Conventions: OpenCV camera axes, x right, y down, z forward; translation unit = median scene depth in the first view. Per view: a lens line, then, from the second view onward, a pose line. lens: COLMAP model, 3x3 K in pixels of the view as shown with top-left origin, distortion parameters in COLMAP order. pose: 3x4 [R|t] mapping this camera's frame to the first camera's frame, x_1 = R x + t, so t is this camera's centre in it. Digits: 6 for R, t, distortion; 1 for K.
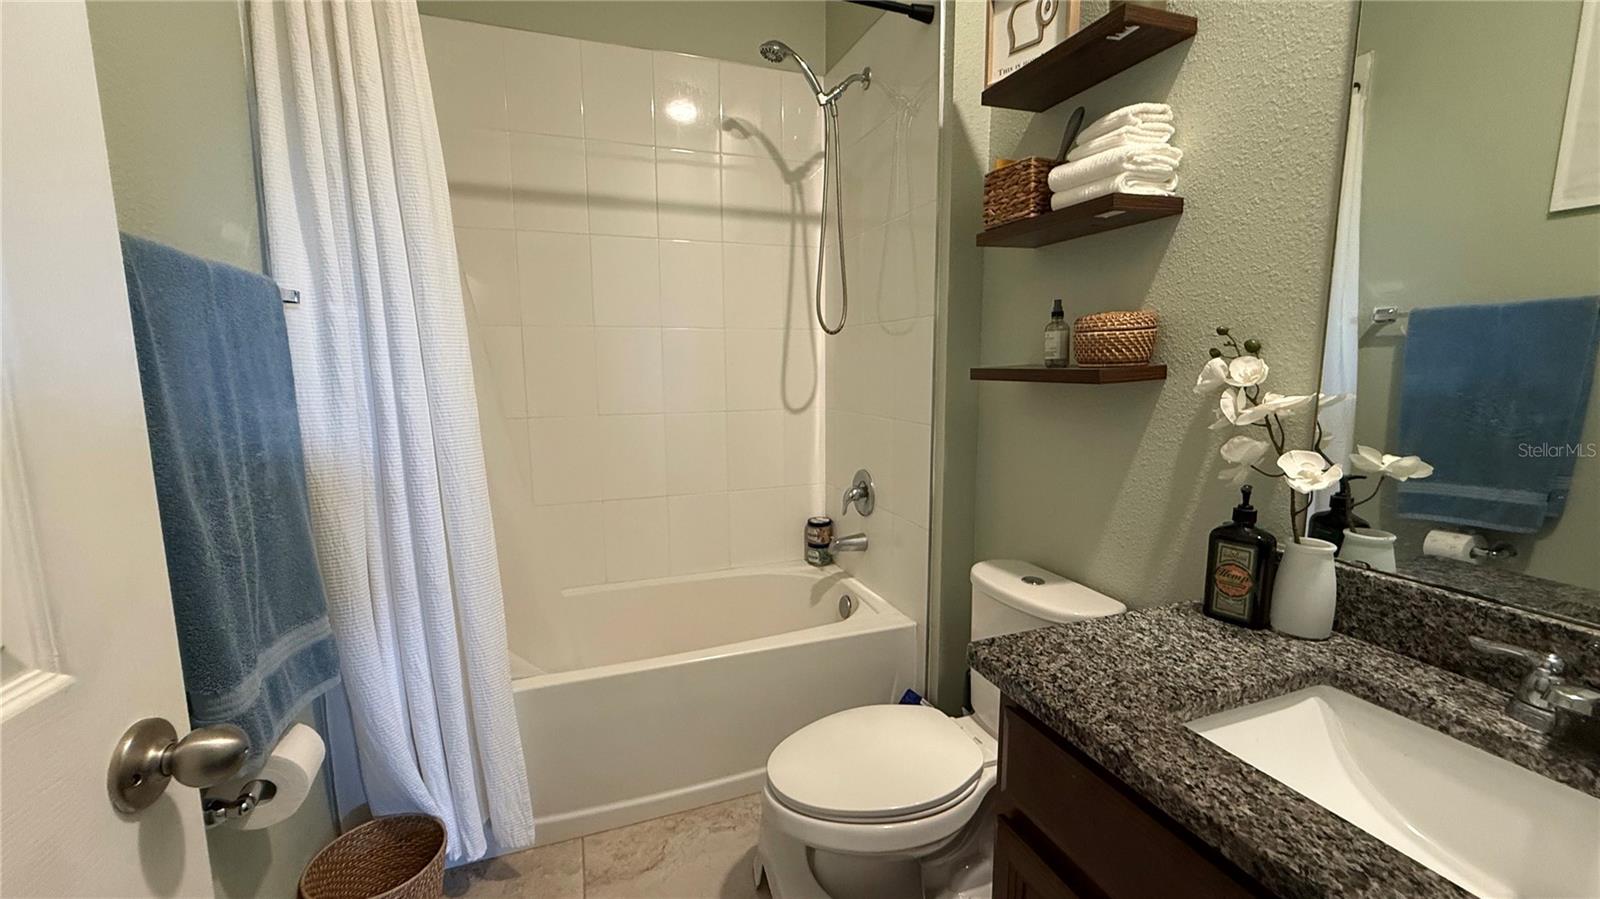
lens RADIAL K [[638.1, 0, 798.5], [0, 638.1, 451.5], [0, 0, 1]] dist [-0.000278, -0.000096]
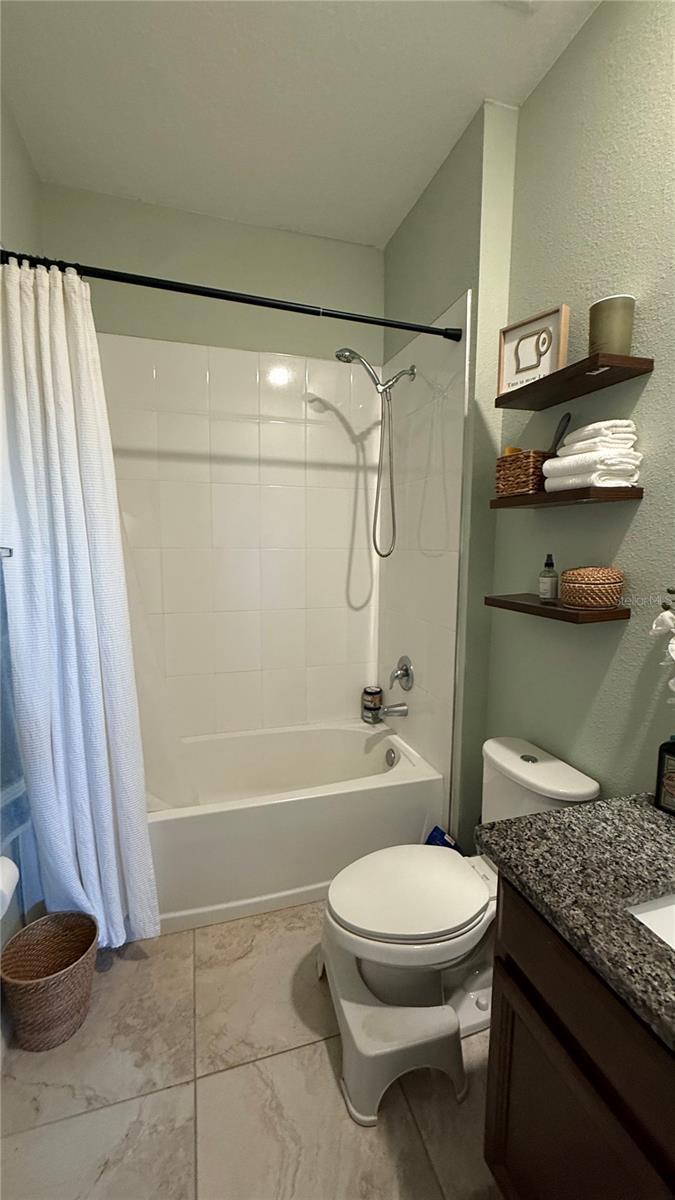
lens RADIAL K [[478.6, 0, 335.7], [0, 478.6, 599.0], [0, 0, 1]] dist [-0.000278, -0.000096]
pose [[0.998473, 0.019602, -0.051652, 0.006703], [-0.020896, 0.999478, -0.024641, -0.104406], [0.051142, 0.025683, 0.998361, -0.036338]]
